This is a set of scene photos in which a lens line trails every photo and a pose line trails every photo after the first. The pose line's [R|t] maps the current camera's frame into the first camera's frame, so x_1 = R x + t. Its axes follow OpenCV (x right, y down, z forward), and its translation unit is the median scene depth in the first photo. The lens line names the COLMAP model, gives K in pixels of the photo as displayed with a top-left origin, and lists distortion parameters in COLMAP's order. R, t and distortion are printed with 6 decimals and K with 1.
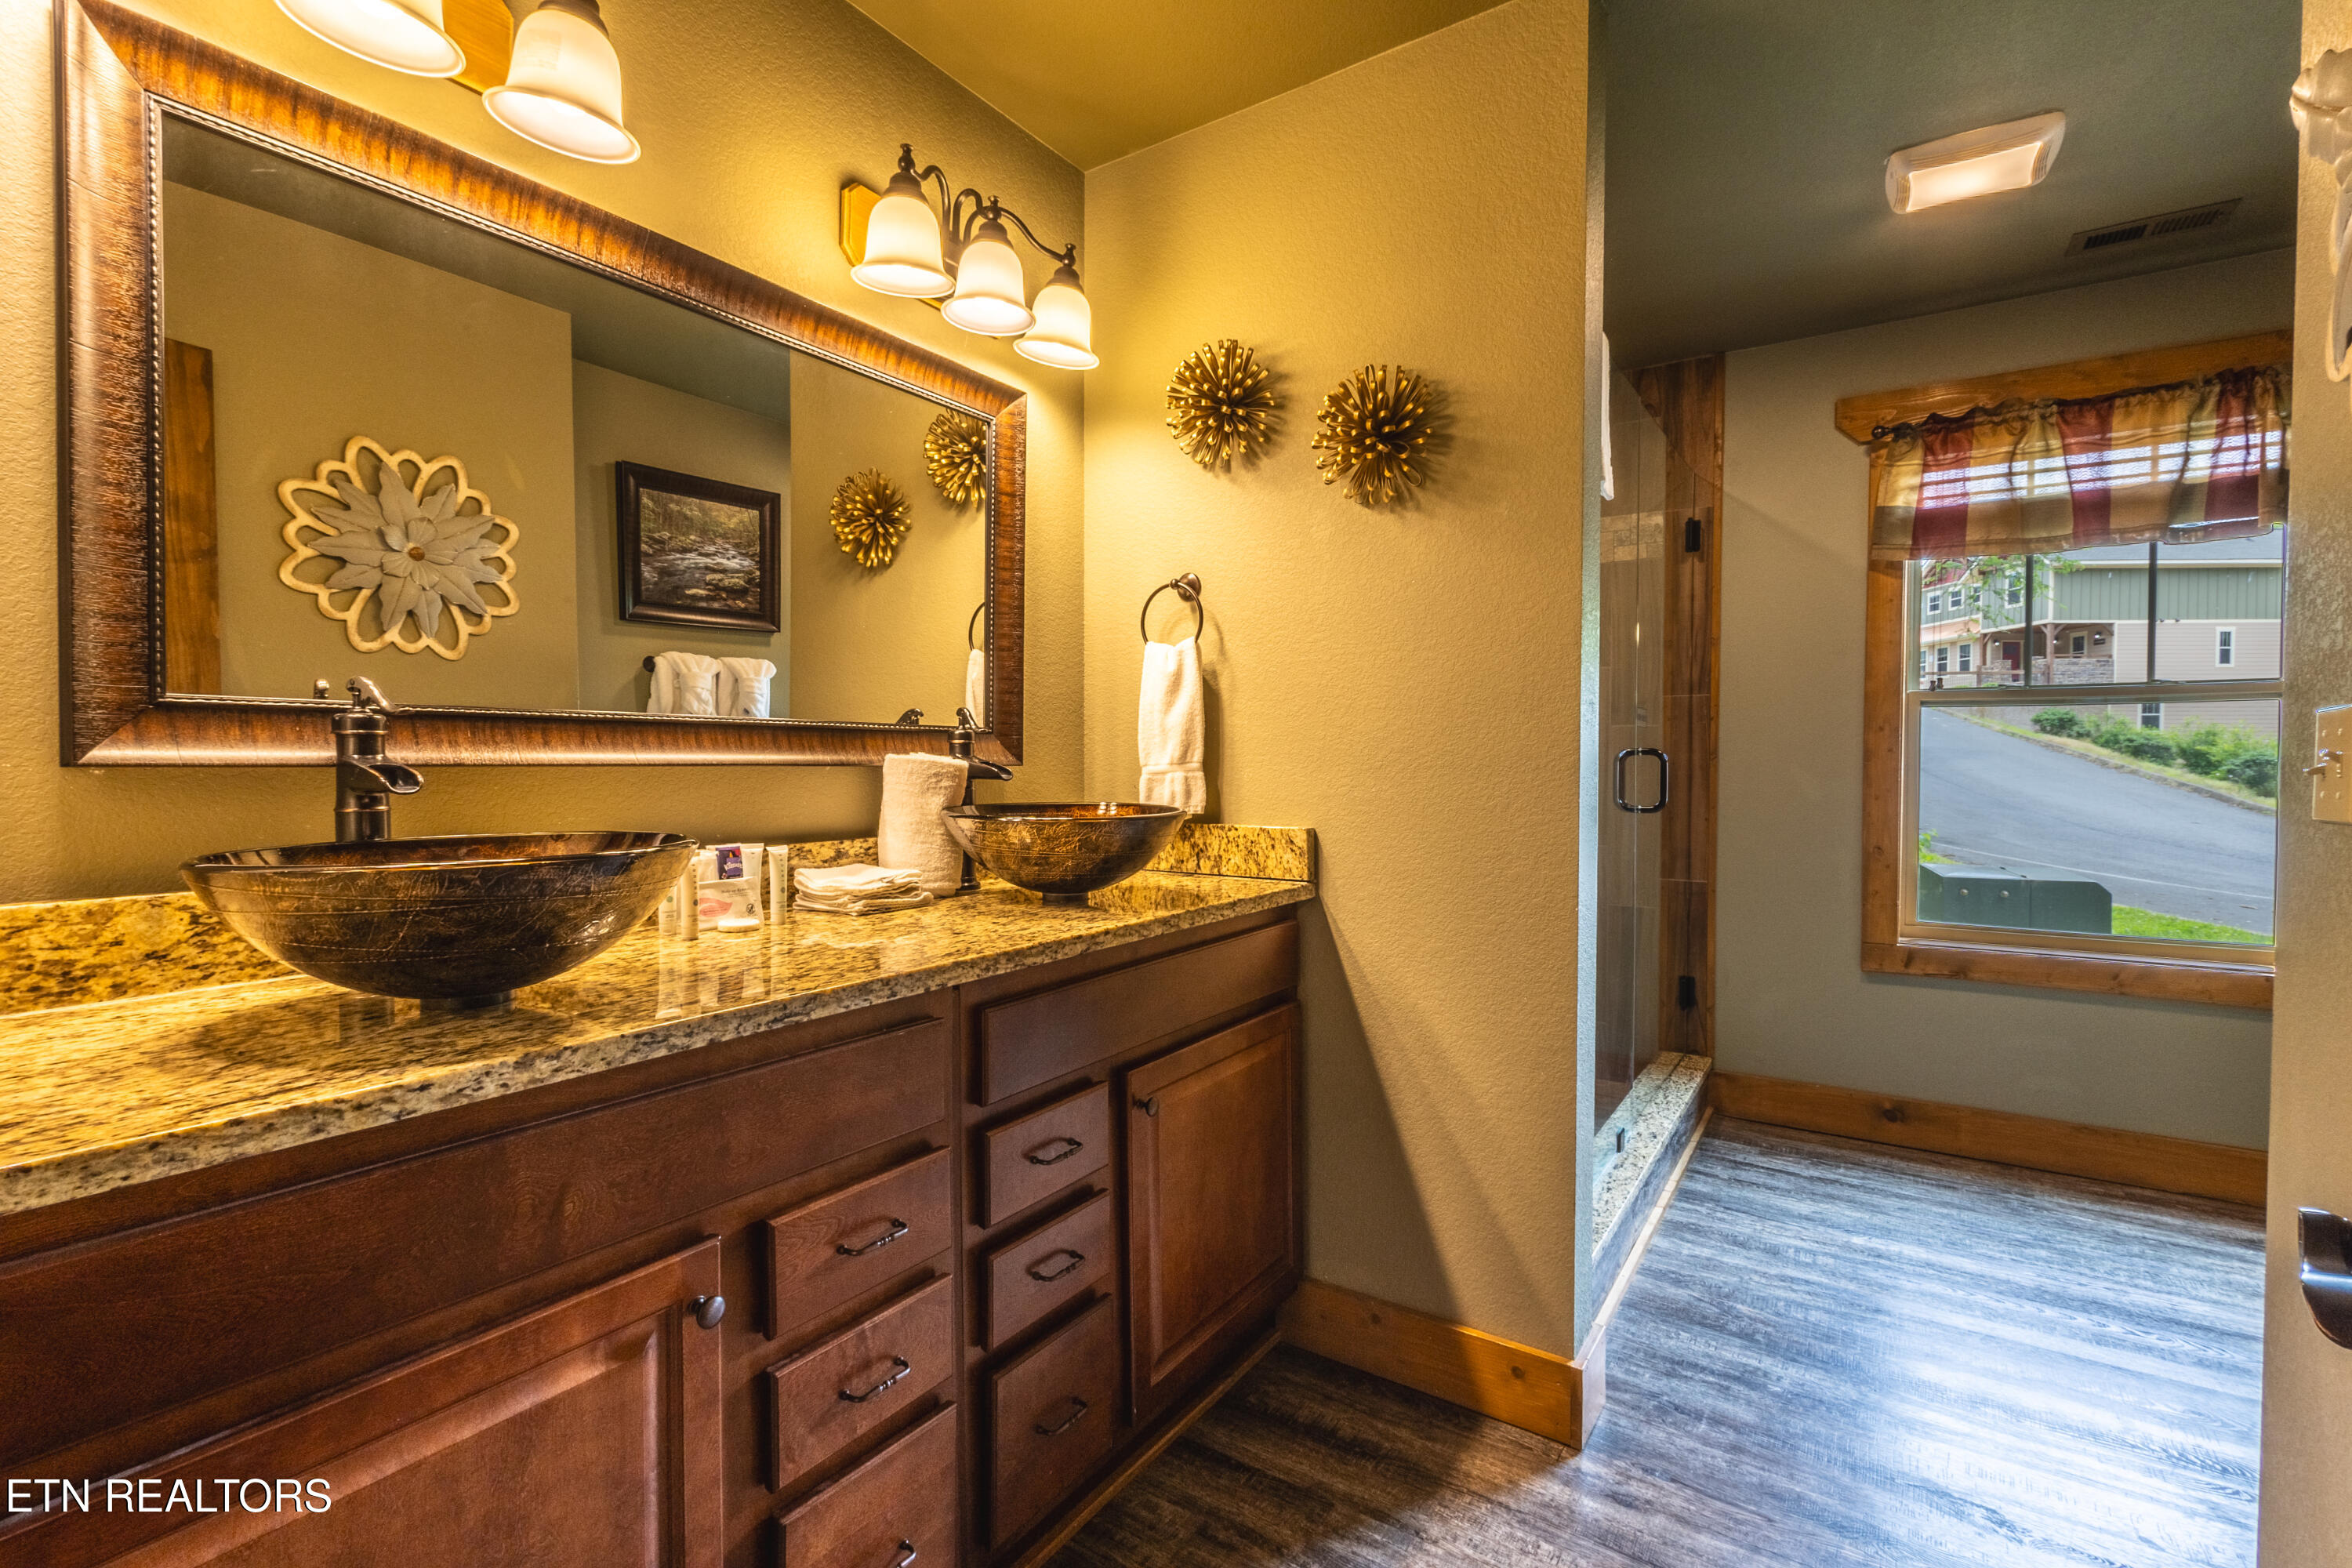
lens RADIAL K [[1077.4, 0, 1174.4], [0, 1077.4, 781.0], [0, 0, 1]] dist [0.011973, -0.003811]
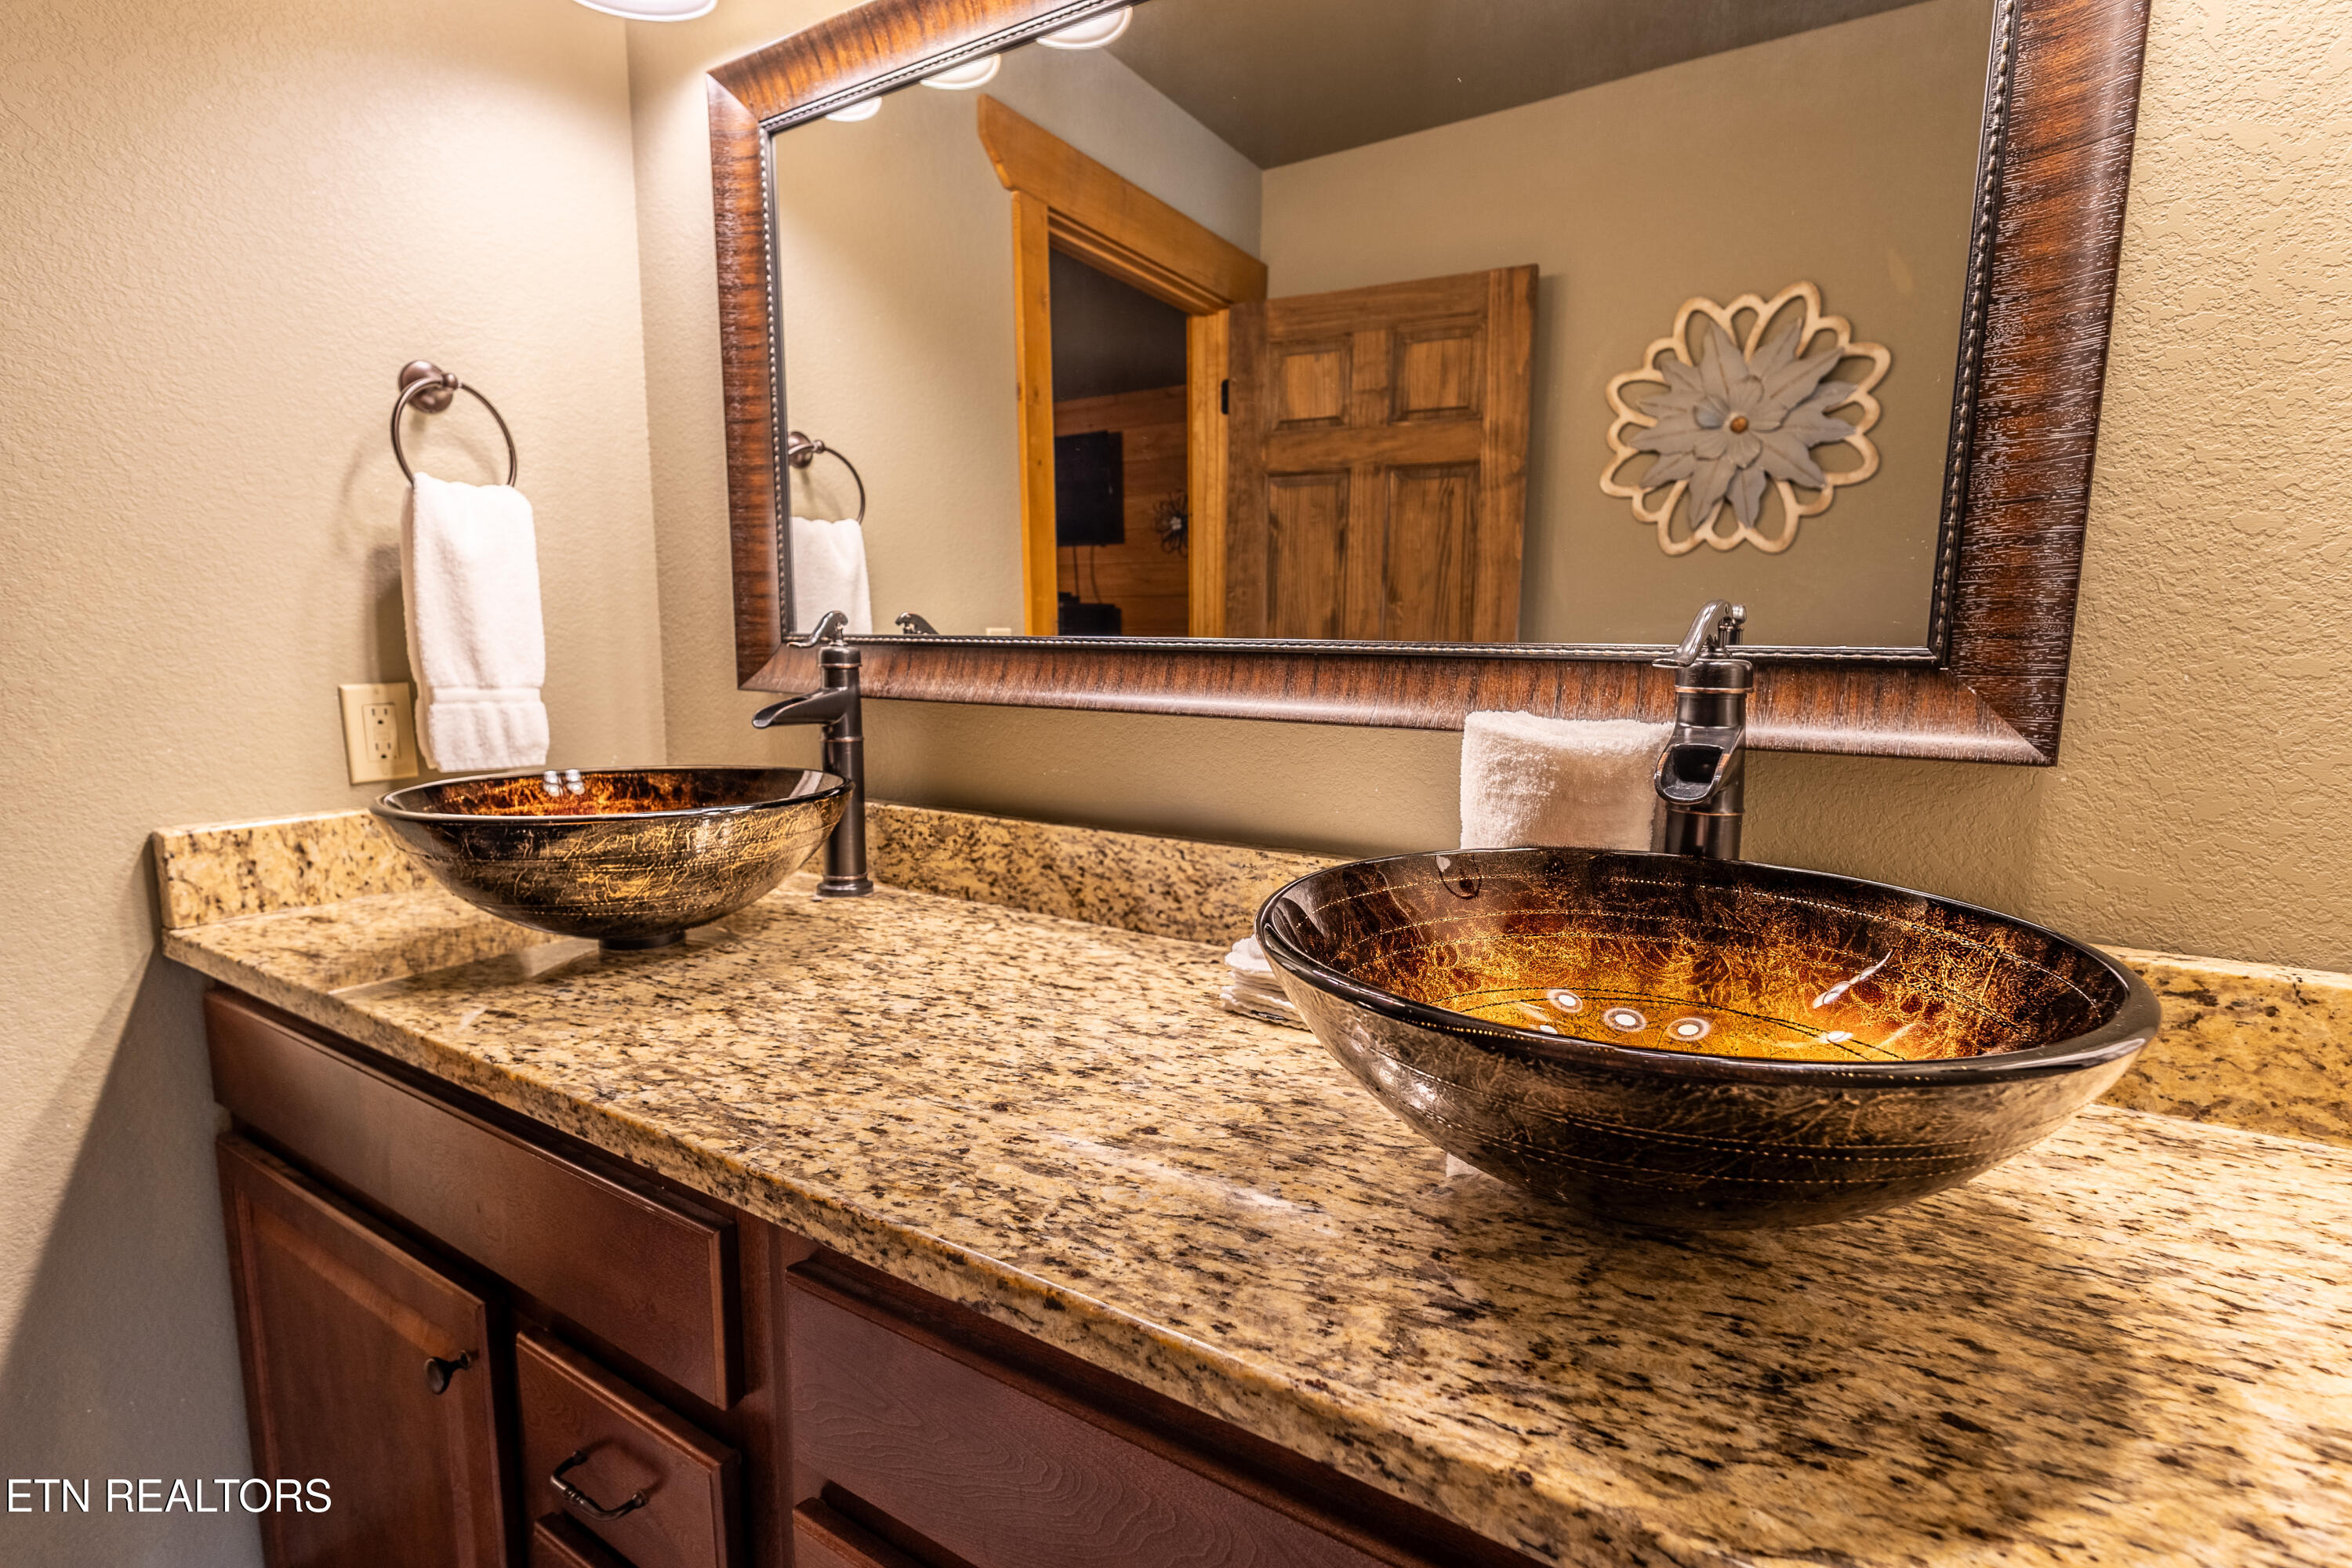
lens RADIAL K [[1077.4, 0, 1173.4], [0, 1077.4, 789.6], [0, 0, 1]] dist [0.011973, -0.003811]
pose [[0.012285, 0.125718, -0.991990, 0.136521], [-0.020330, 0.991891, 0.125454, -0.031609], [0.999718, 0.018626, 0.014742, 0.569394]]
